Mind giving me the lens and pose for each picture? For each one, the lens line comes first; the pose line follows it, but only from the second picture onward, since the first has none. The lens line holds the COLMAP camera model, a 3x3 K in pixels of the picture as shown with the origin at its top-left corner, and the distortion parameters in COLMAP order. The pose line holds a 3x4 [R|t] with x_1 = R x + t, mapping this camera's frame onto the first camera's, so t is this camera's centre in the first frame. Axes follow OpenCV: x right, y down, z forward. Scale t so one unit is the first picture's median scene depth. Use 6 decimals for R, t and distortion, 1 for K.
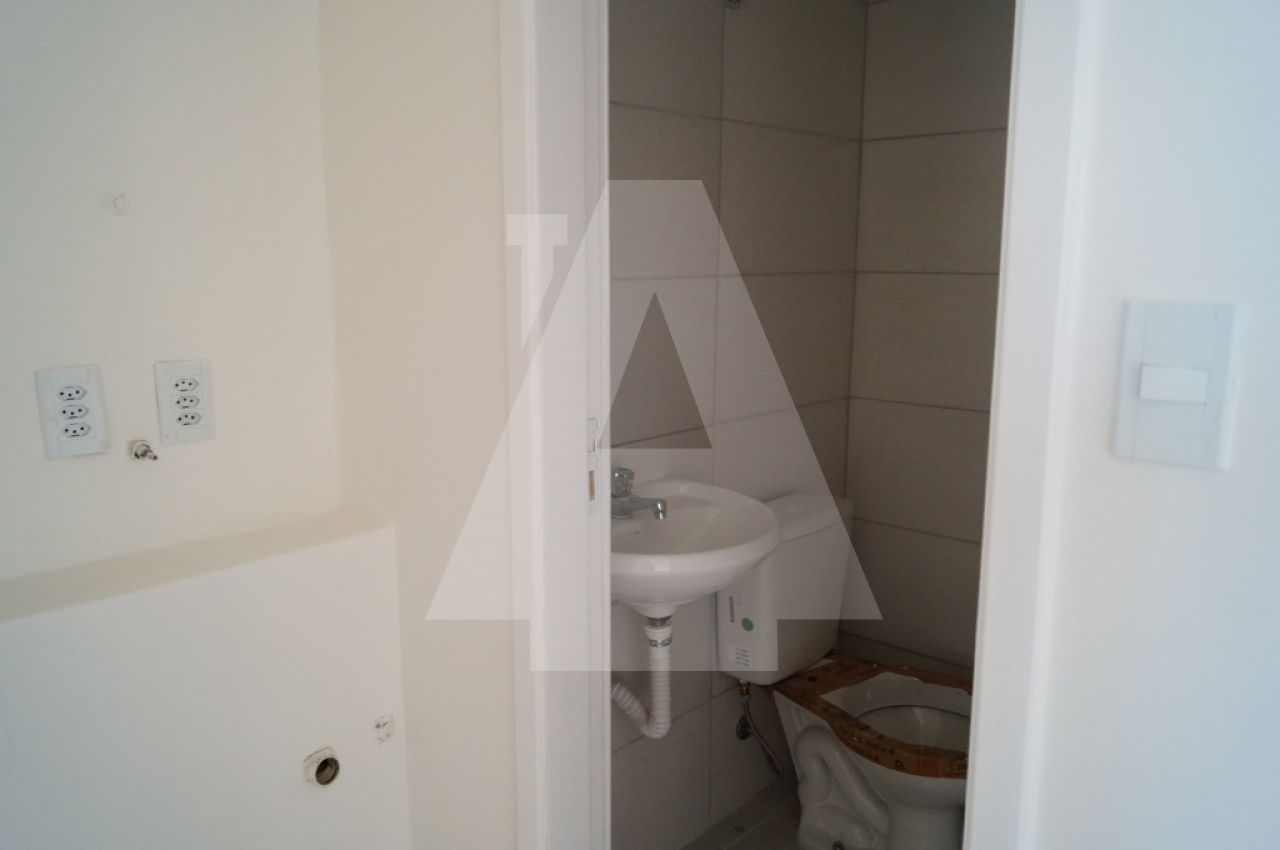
lens RADIAL K [[989.7, 0, 638.9], [0, 989.7, 425.8], [0, 0, 1]] dist [-0.004796, 0.014491]
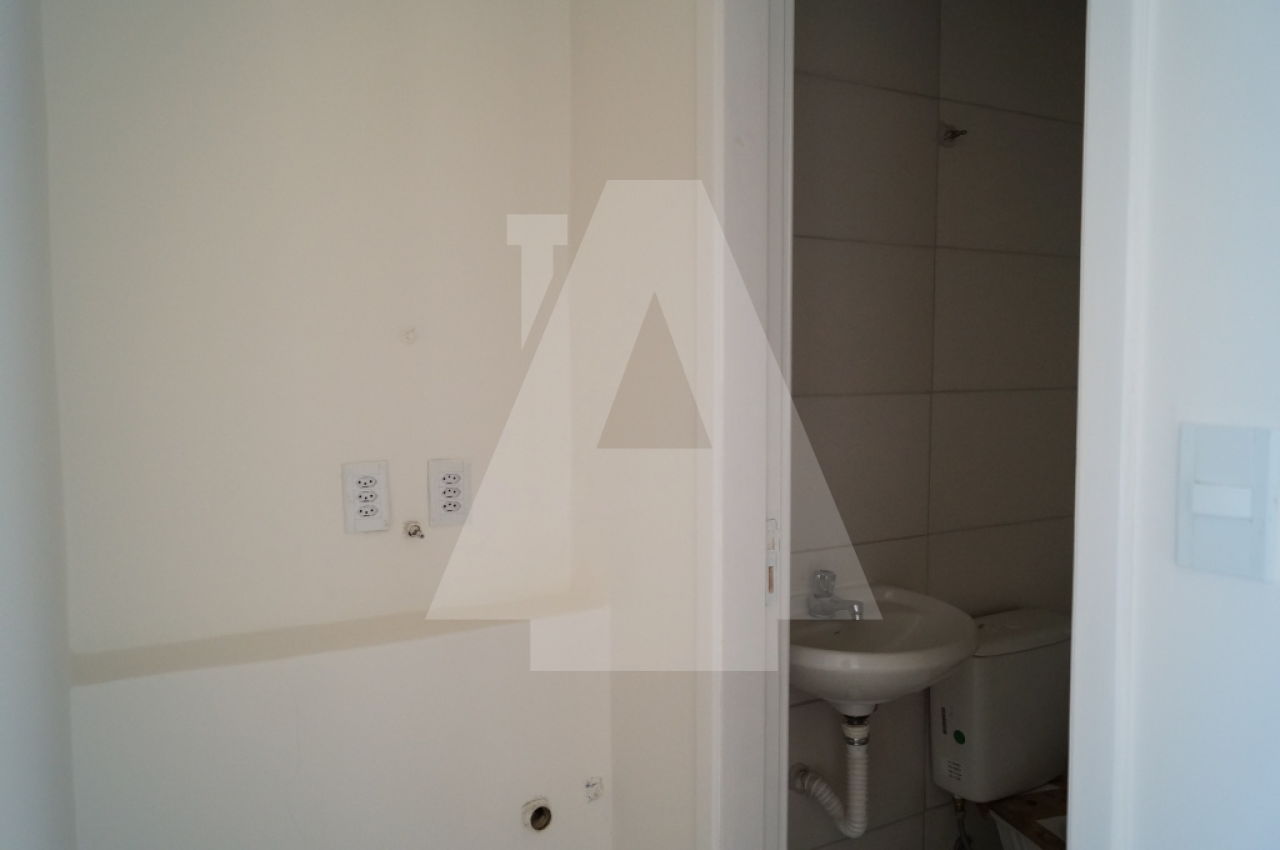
lens RADIAL K [[989.7, 0, 640.0], [0, 989.7, 423.7], [0, 0, 1]] dist [-0.004796, 0.014491]
pose [[0.958704, 0.014757, -0.284024, 0.107294], [-0.046557, 0.993325, -0.105539, 0.008834], [0.280571, 0.114404, 0.952991, -0.107909]]
